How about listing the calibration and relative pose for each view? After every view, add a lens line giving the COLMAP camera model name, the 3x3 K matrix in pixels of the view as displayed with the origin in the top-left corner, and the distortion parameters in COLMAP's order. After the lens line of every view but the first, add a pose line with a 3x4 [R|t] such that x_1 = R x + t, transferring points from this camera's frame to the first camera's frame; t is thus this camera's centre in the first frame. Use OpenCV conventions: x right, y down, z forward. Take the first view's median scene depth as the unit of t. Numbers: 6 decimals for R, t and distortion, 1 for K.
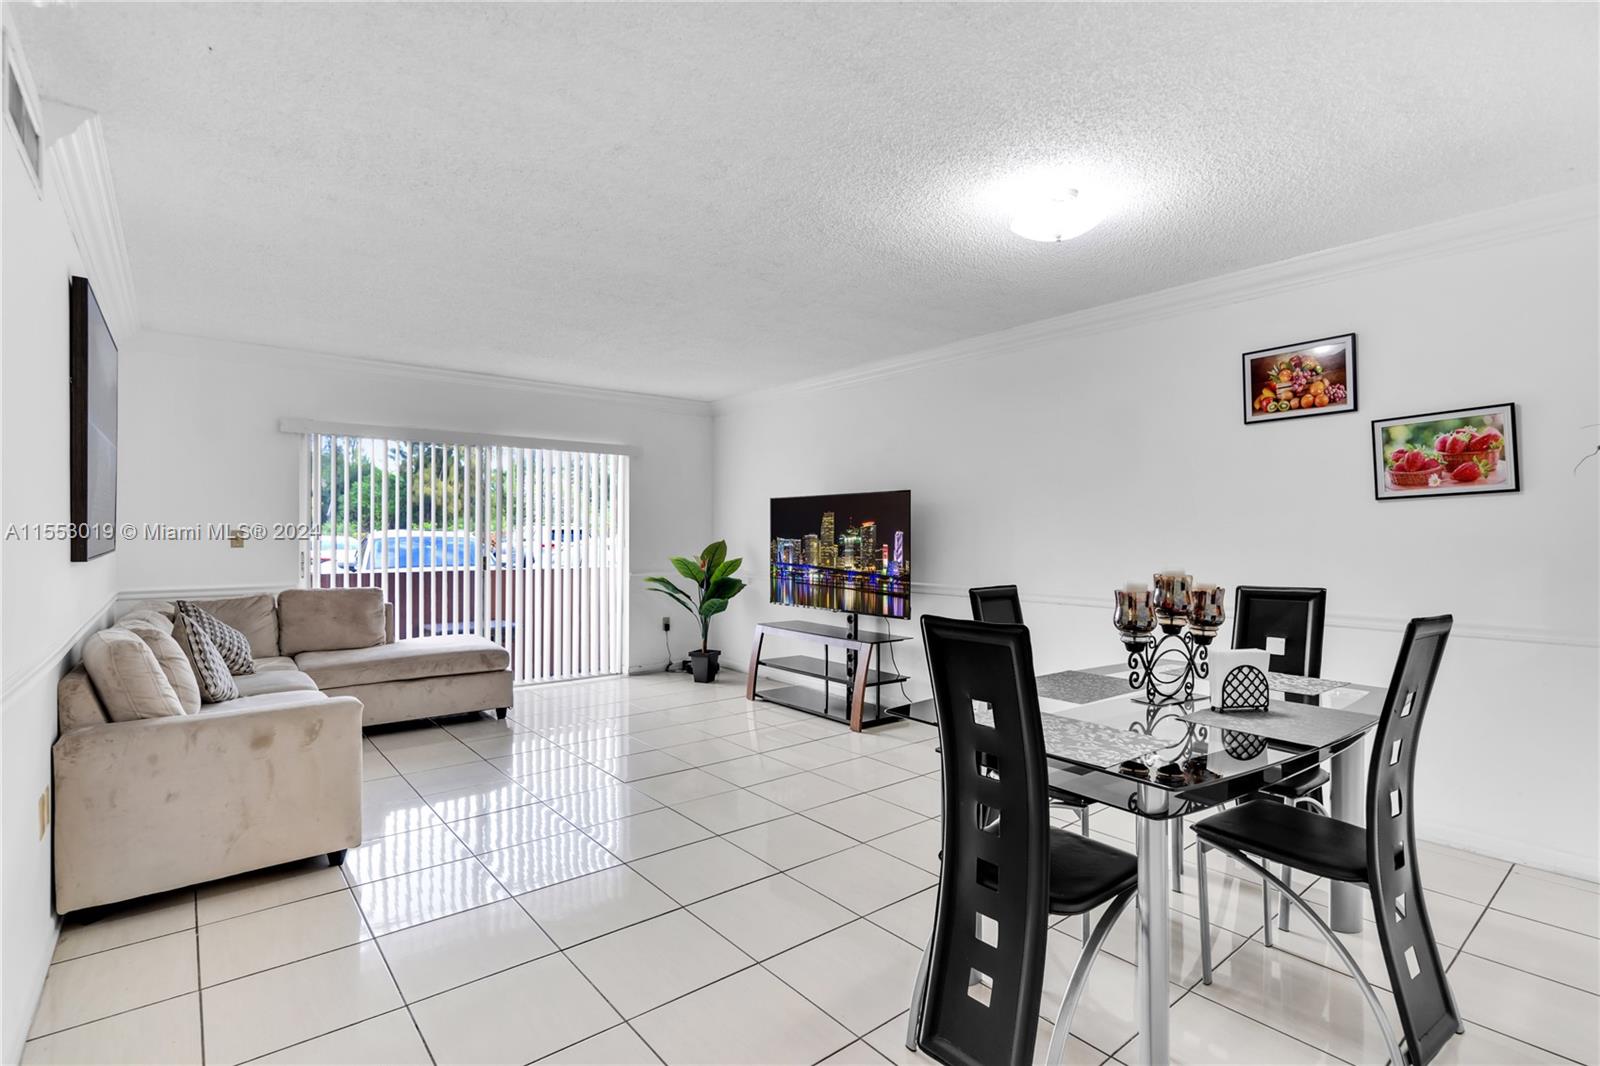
lens RADIAL K [[740.5, 0, 780.3], [0, 740.5, 535.7], [0, 0, 1]] dist [-0.000343, 0.000324]
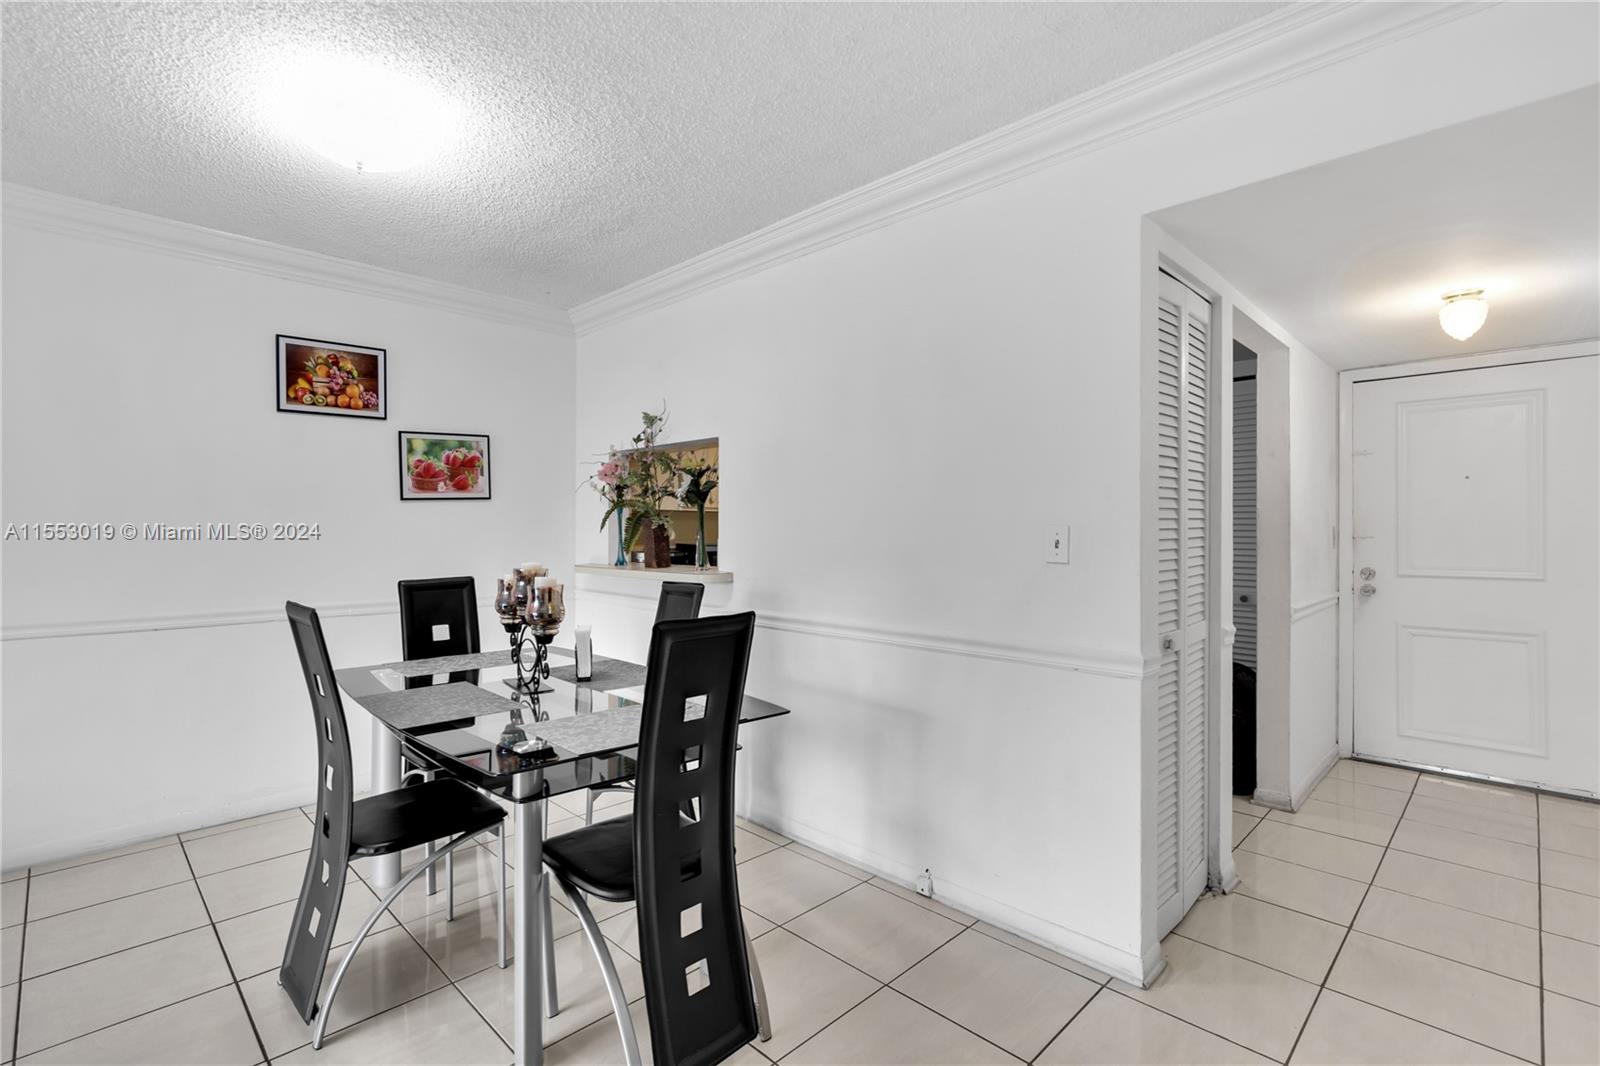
lens RADIAL K [[740.5, 0, 780.3], [0, 740.5, 535.7], [0, 0, 1]] dist [-0.000343, 0.000324]
pose [[-0.102960, -0.011831, 0.994615, -0.401030], [-0.000206, 0.999929, 0.011873, -0.006659], [-0.994686, 0.001018, -0.102955, 0.526018]]
